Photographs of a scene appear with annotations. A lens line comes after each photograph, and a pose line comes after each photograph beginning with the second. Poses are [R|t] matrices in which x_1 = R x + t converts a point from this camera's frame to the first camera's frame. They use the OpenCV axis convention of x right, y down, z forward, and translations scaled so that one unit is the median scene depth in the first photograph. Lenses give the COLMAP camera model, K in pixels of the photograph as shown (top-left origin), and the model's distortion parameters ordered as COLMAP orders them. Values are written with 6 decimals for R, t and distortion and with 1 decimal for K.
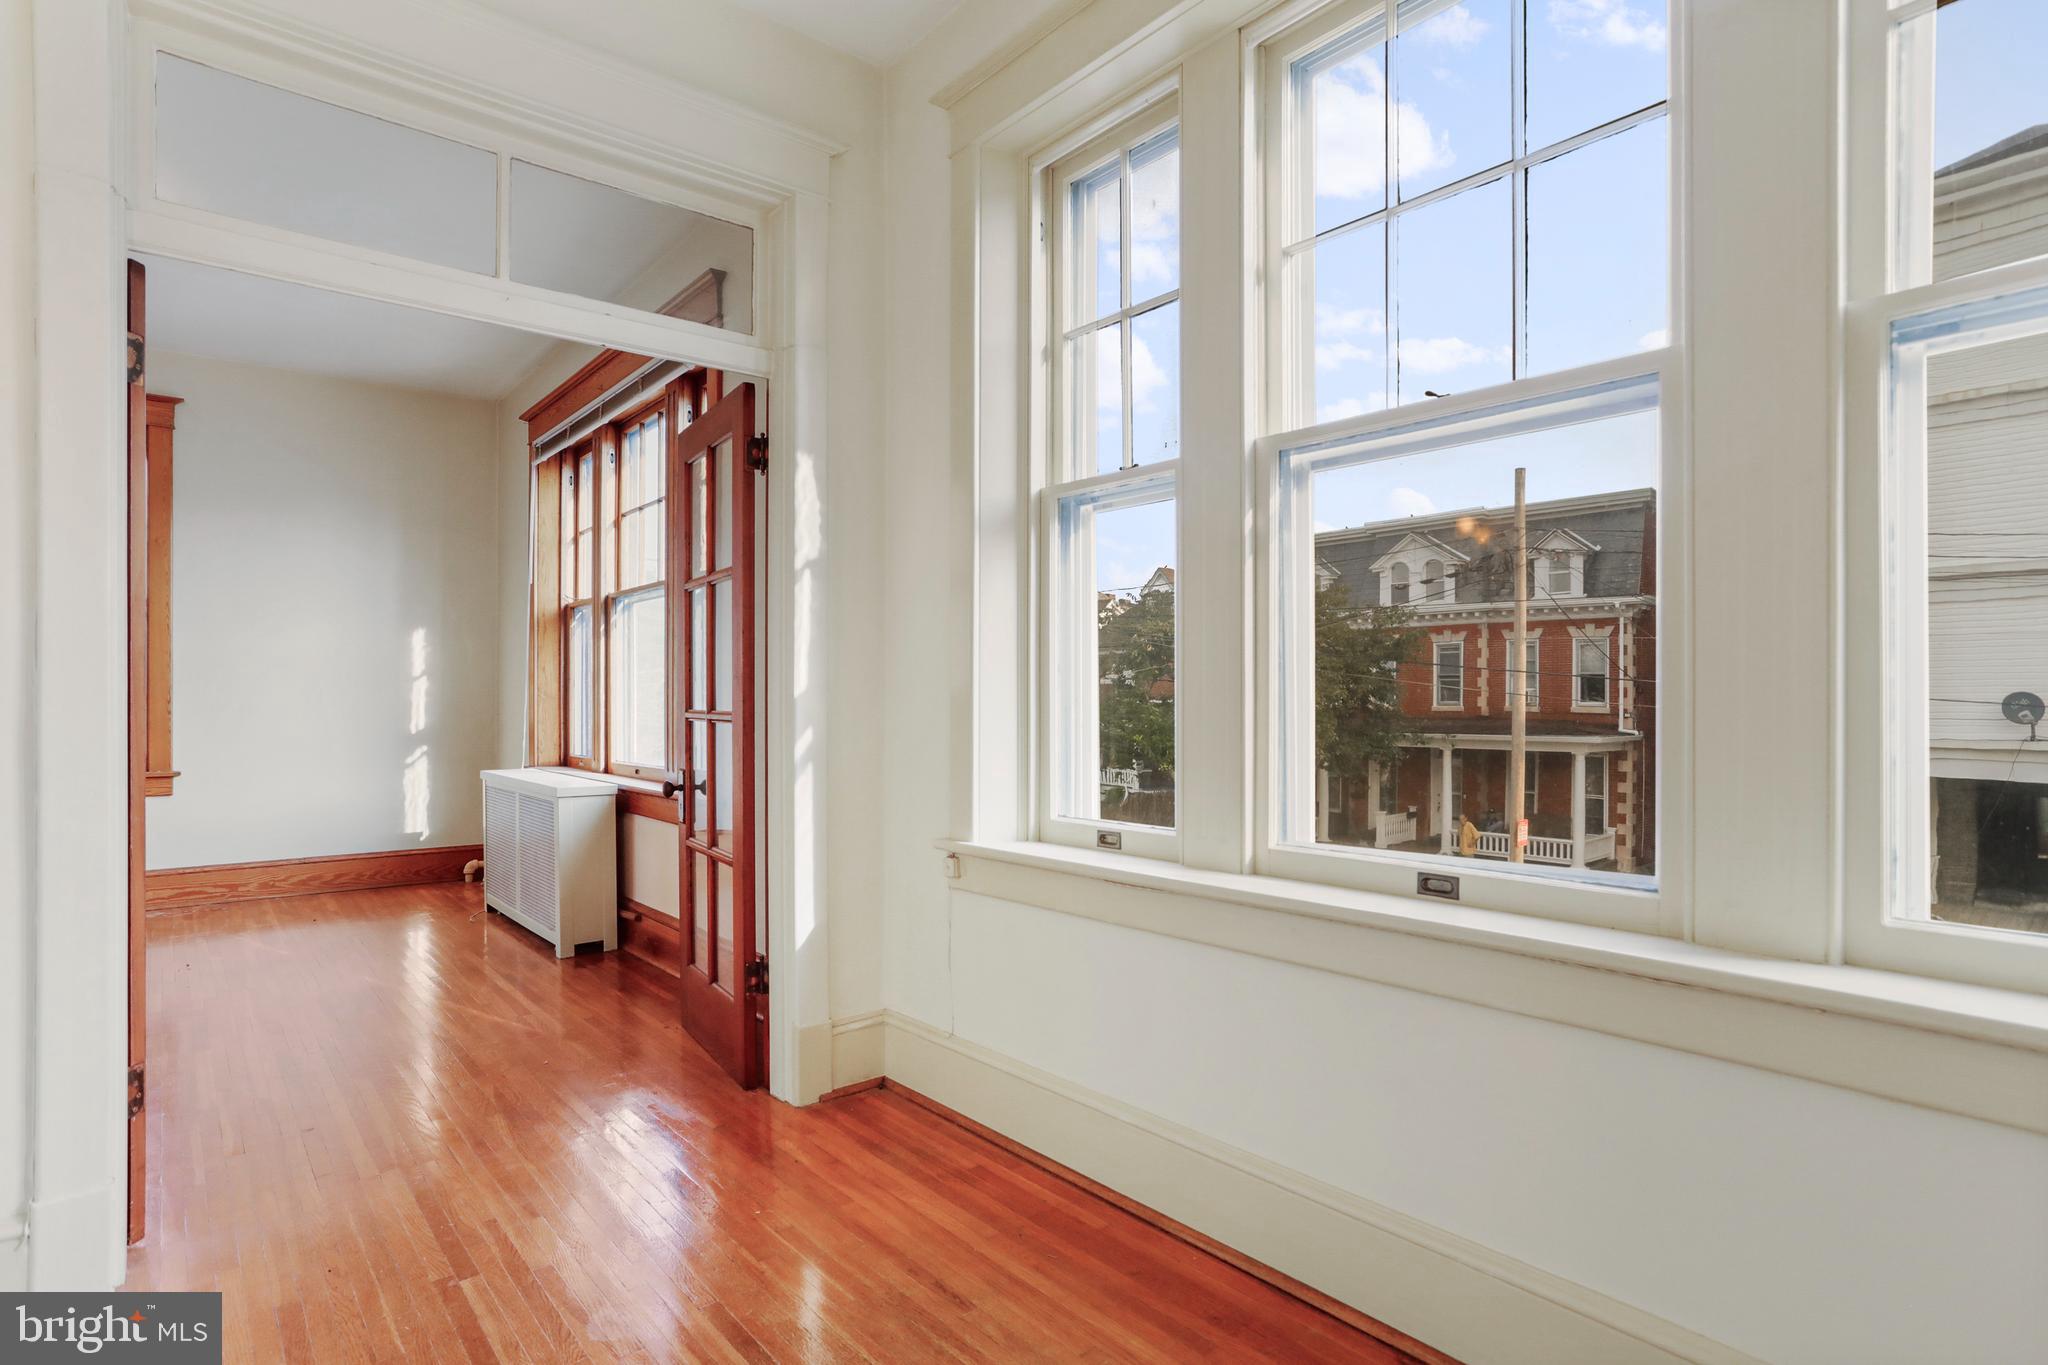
lens RADIAL K [[1048.7, 0, 1023.1], [0, 1048.7, 686.2], [0, 0, 1]] dist [-0.059954, 0.068801]
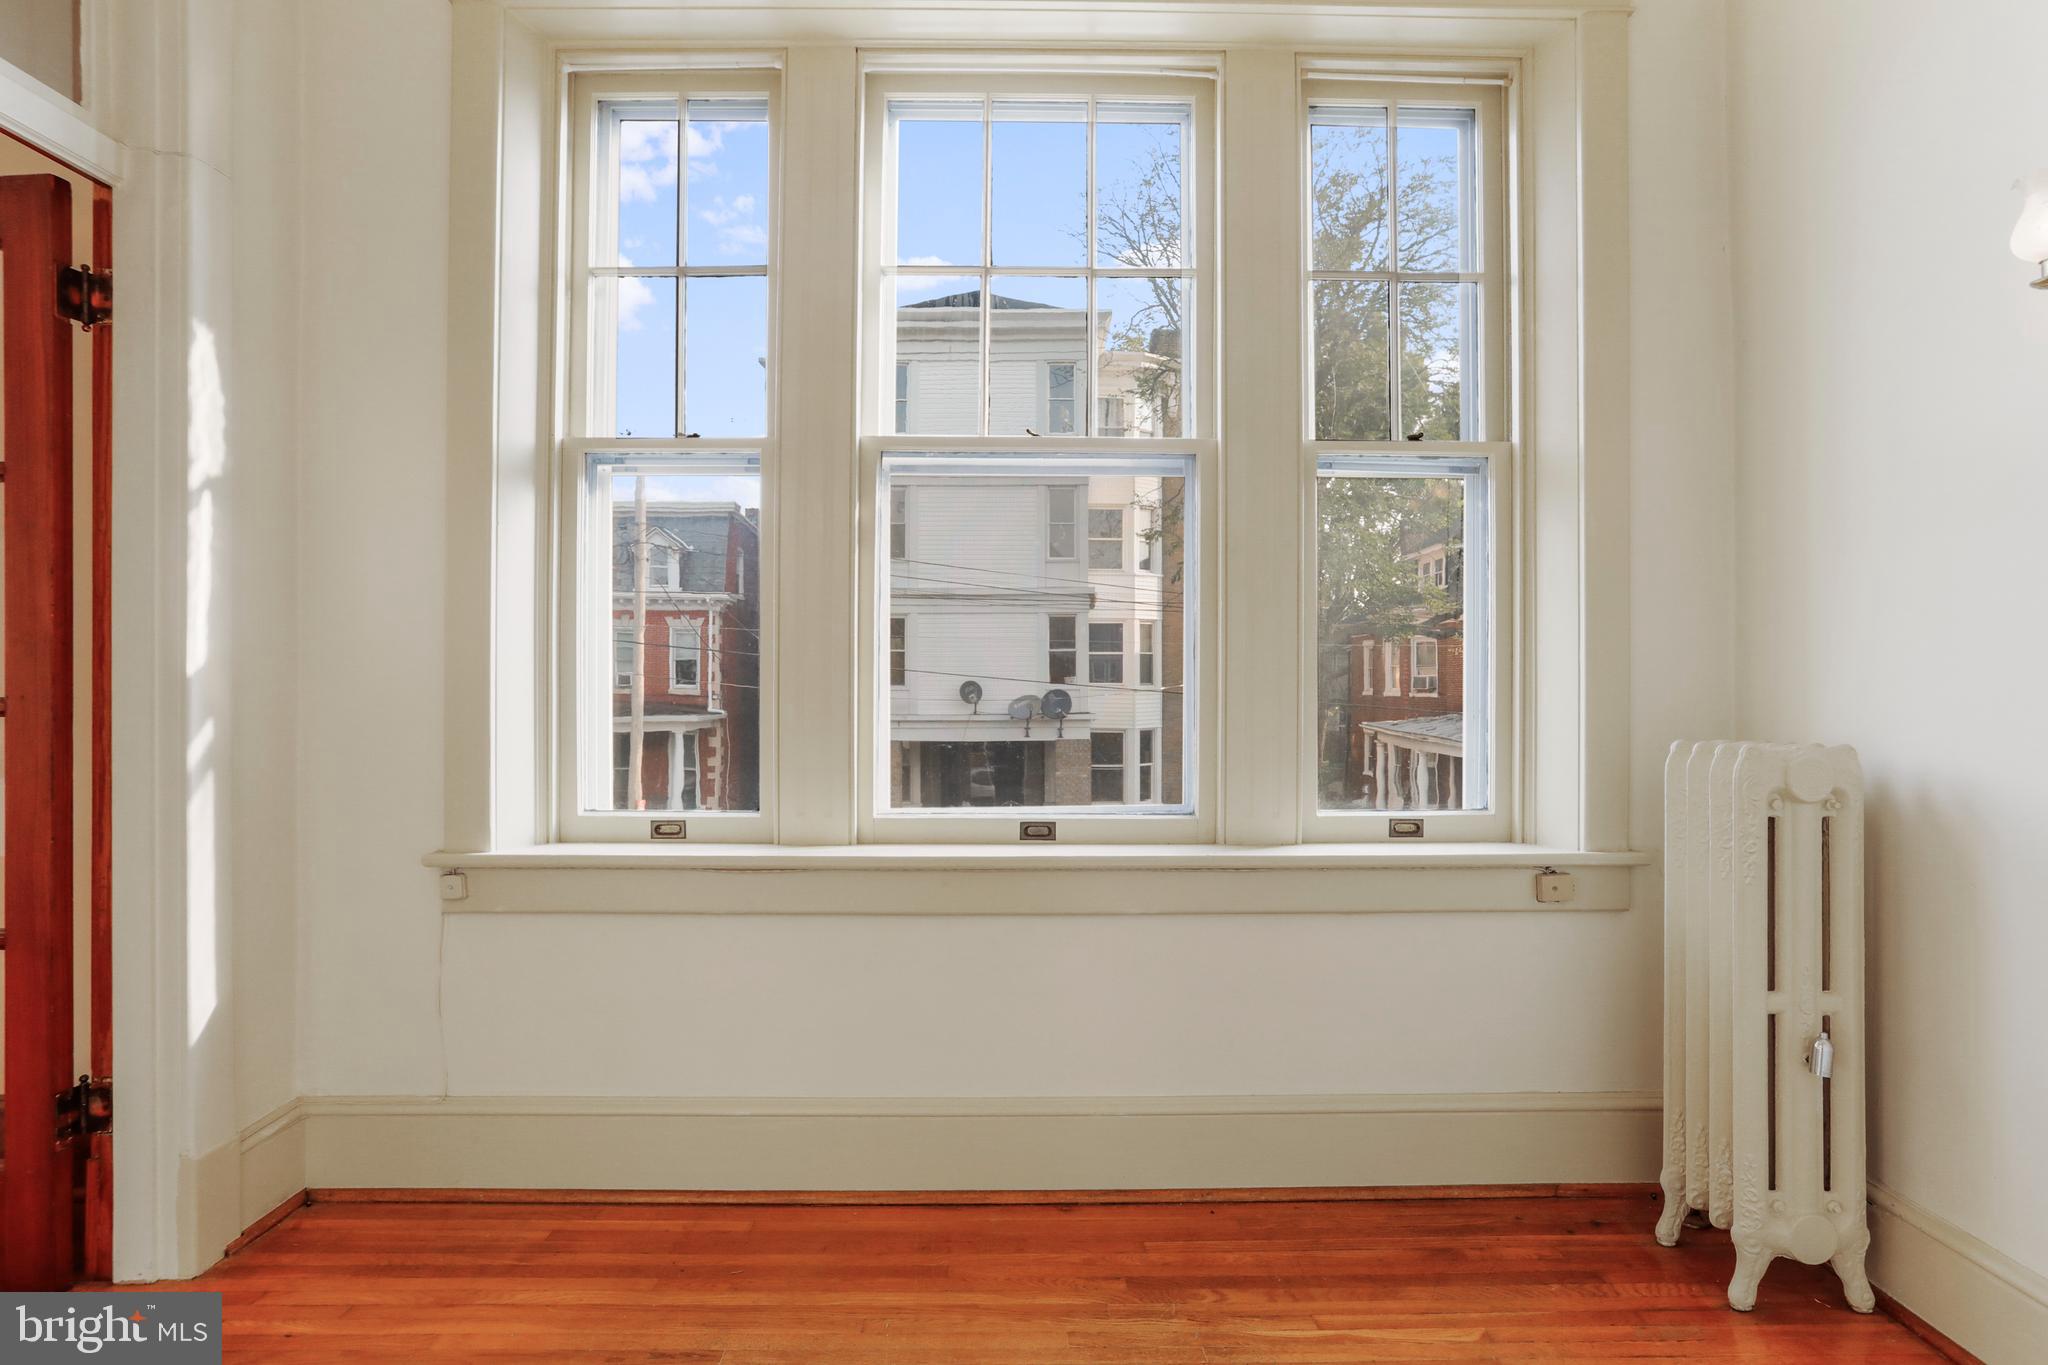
lens RADIAL K [[1019.4, 0, 1015.7], [0, 1019.4, 674.2], [0, 0, 1]] dist [-0.054132, 0.039187]
pose [[0.640979, 0.007402, 0.767523, -0.374415], [-0.010383, 0.999946, -0.000972, 0.004758], [-0.767488, -0.007346, 0.641021, 0.166442]]
